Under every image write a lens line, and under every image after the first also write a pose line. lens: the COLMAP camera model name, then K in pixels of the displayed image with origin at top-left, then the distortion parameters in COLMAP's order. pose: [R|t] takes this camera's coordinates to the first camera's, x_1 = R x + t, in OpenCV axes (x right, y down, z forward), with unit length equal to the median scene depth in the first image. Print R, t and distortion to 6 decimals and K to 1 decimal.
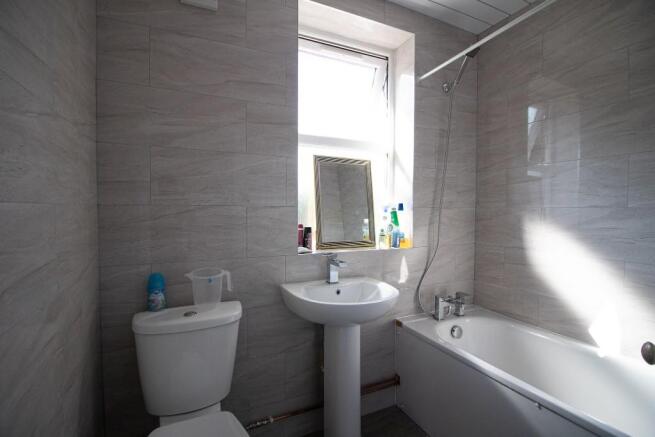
lens RADIAL K [[302.3, 0, 327.5], [0, 302.3, 218.5], [0, 0, 1]] dist [0.001737, -0.013226]
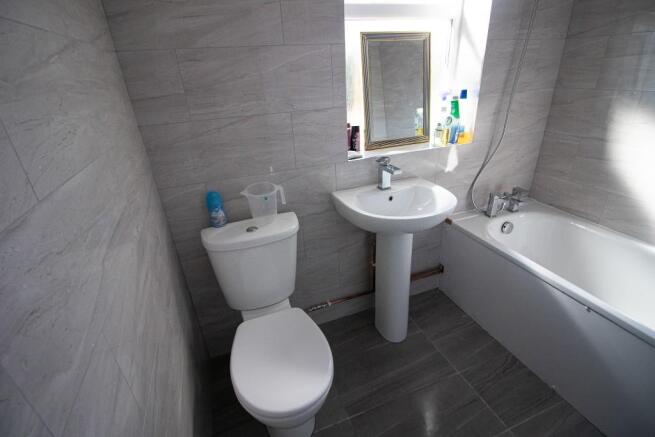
lens RADIAL K [[308.5, 0, 327.5], [0, 308.5, 218.5], [0, 0, 1]] dist [0.001609, -0.014488]
pose [[0.994632, -0.012997, -0.102652, -0.057262], [0.053363, 0.914399, 0.401282, -0.092841], [0.088649, -0.404606, 0.910184, 0.043903]]
